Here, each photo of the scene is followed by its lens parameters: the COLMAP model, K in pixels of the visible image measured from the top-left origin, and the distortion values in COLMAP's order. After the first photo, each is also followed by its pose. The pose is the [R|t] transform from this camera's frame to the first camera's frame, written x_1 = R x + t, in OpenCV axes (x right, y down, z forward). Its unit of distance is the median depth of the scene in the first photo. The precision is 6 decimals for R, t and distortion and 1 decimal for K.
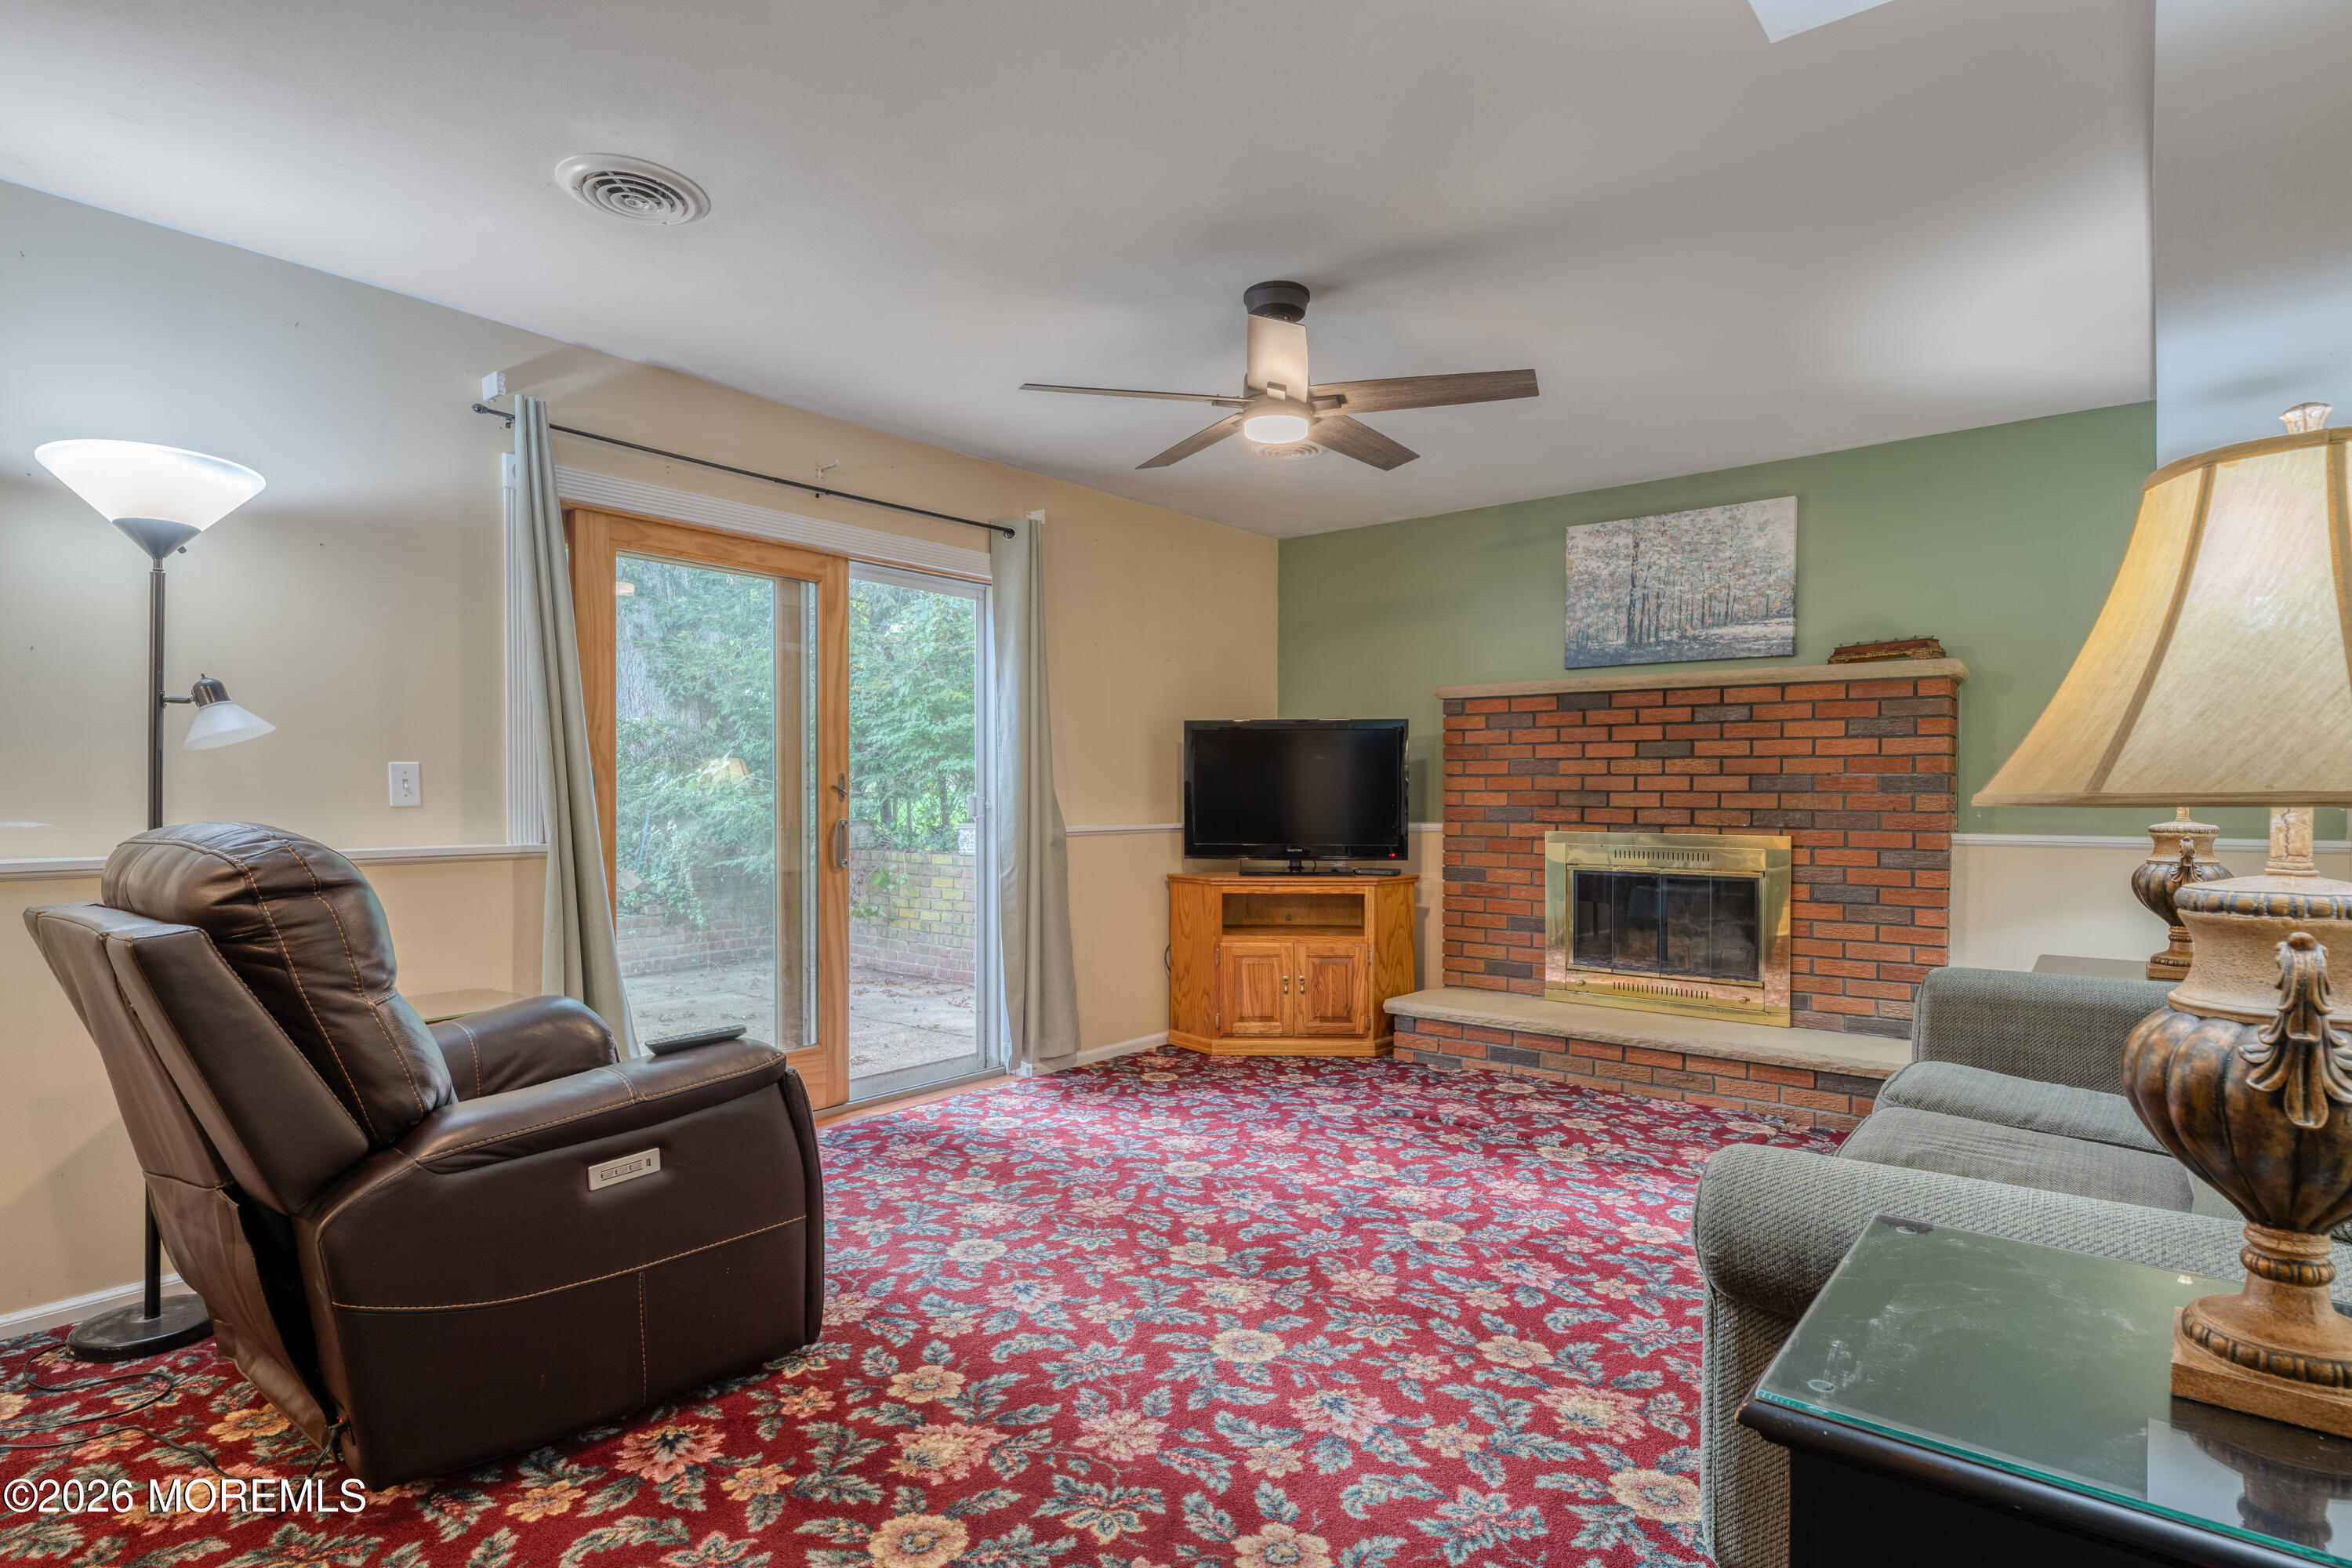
lens RADIAL K [[1113.4, 0, 1138.5], [0, 1113.4, 809.1], [0, 0, 1]] dist [-0.001513, 0.000390]
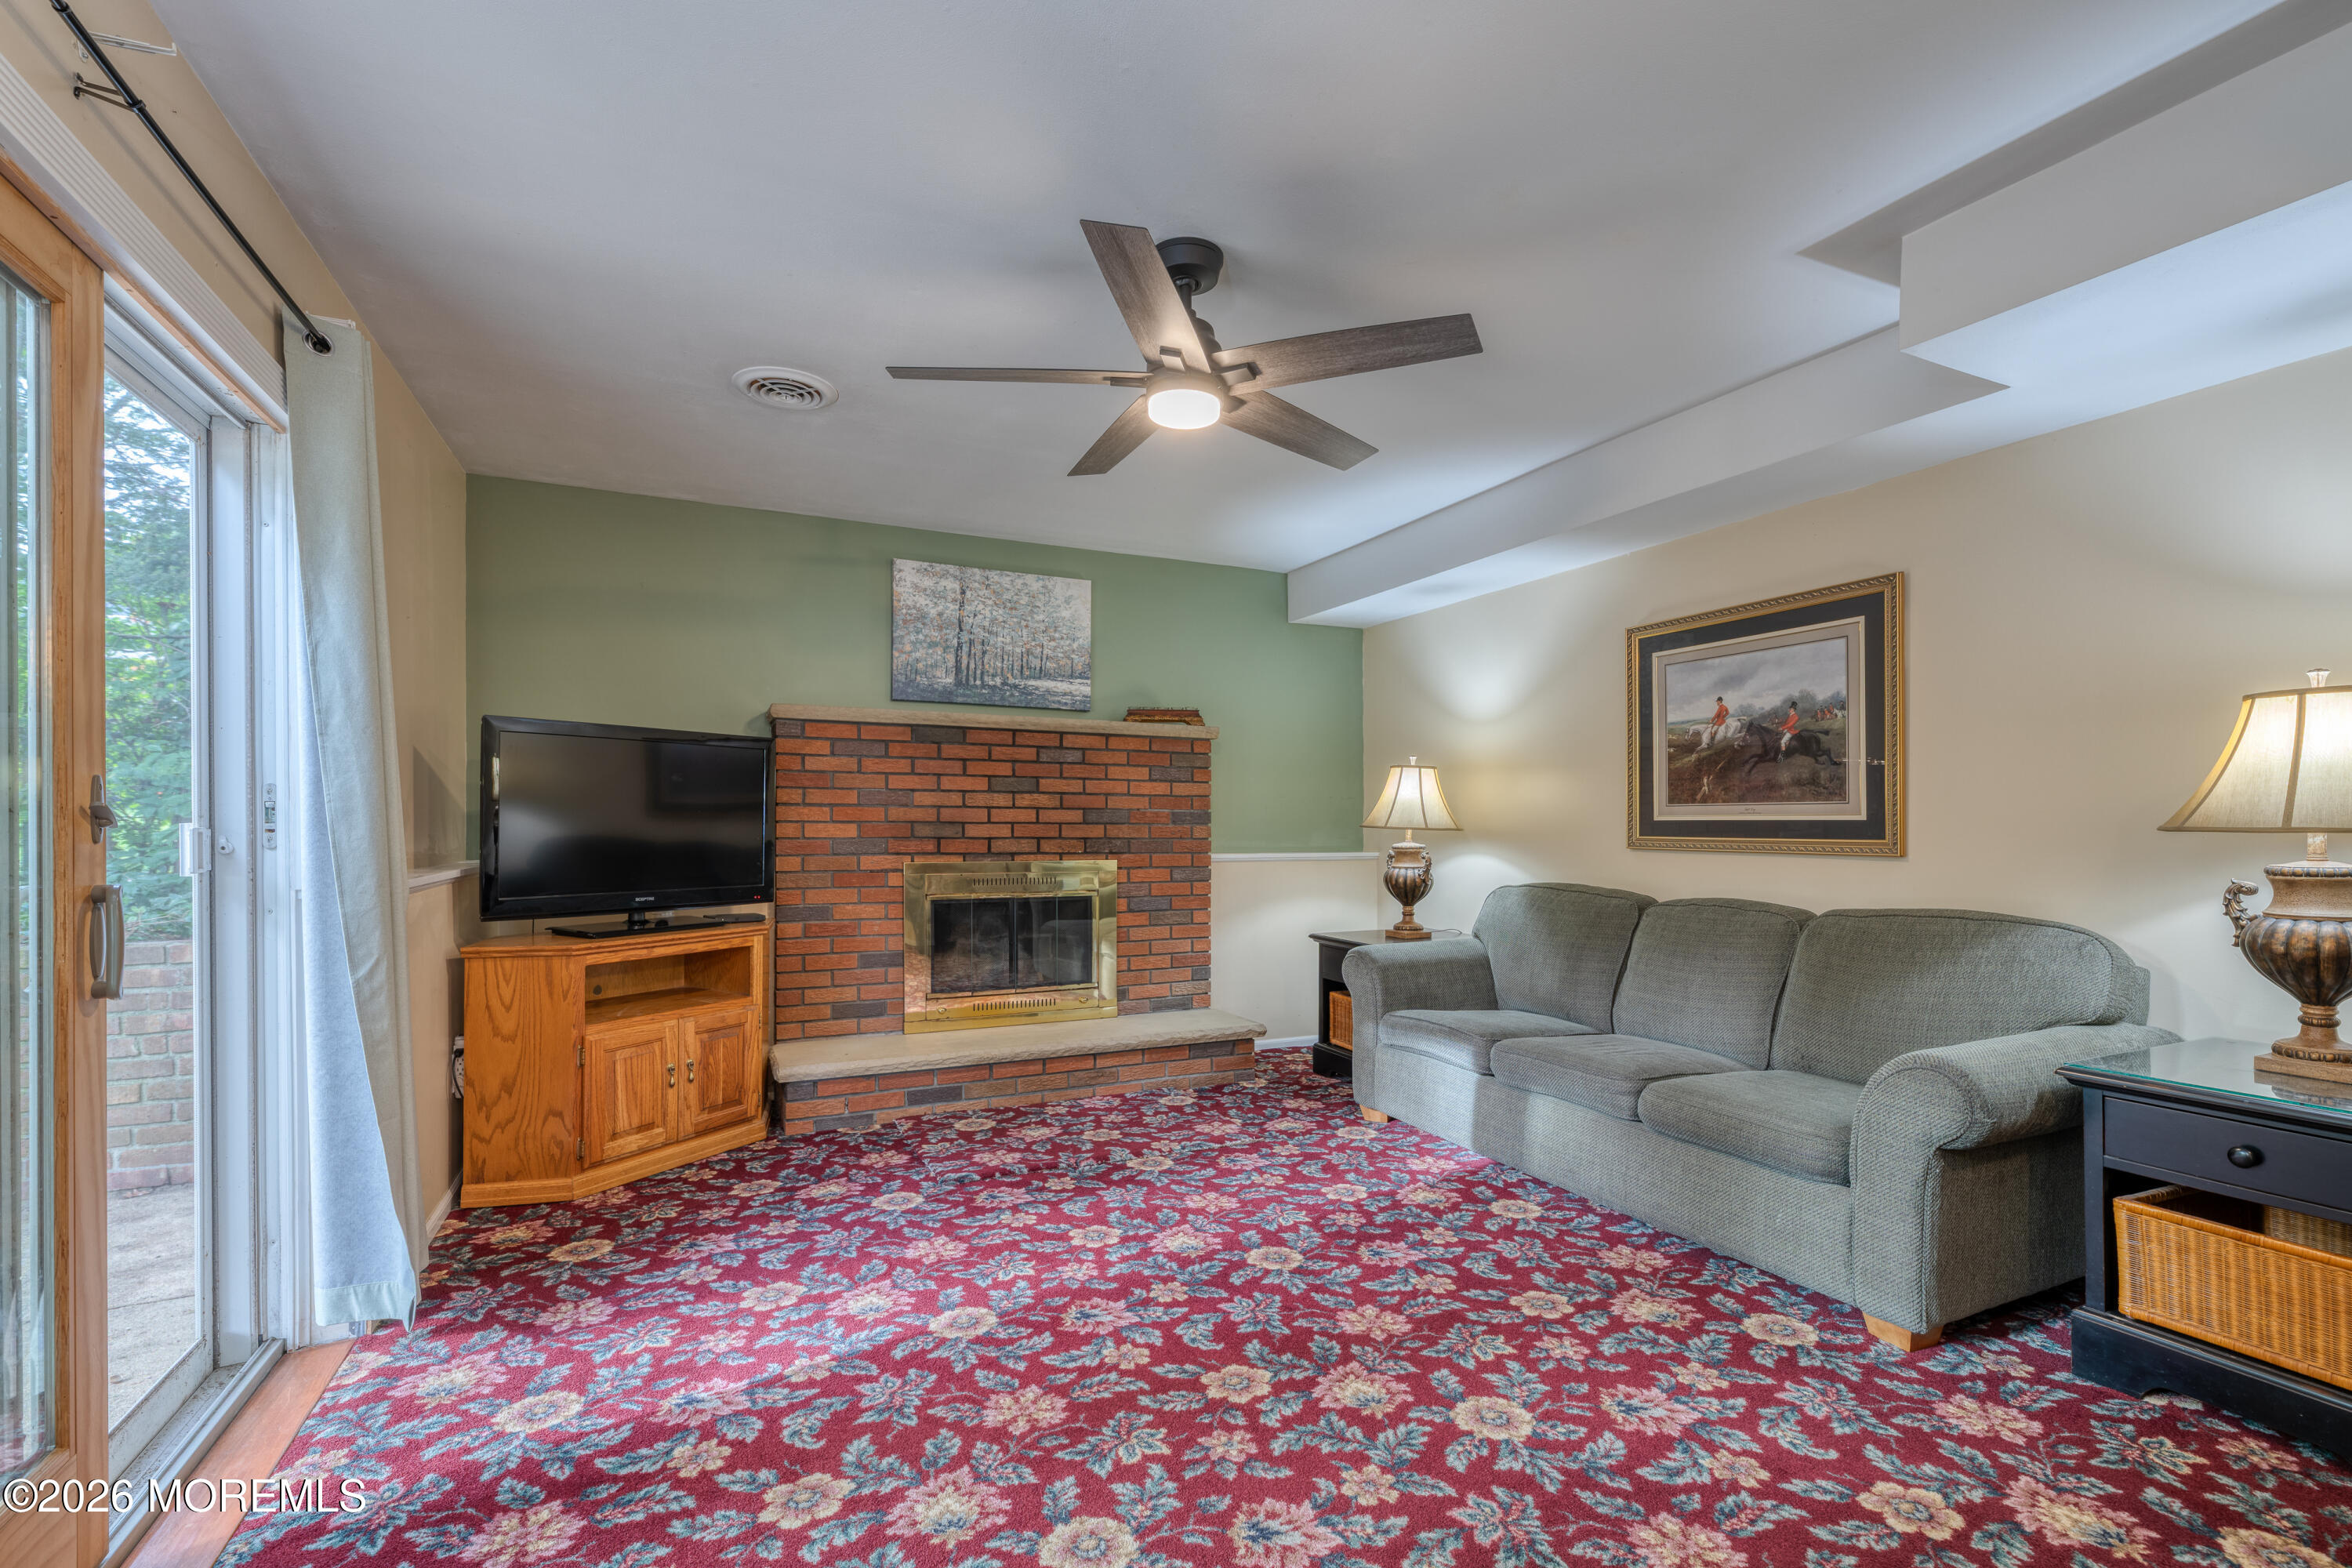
lens RADIAL K [[1086.6, 0, 1041.4], [0, 1086.6, 822.3], [0, 0, 1]] dist [0.000844, -0.001375]
pose [[0.443190, 0.002026, 0.896425, -0.487135], [0.011315, 0.999905, -0.007854, -0.007788], [-0.896356, 0.013624, 0.443125, 0.509793]]
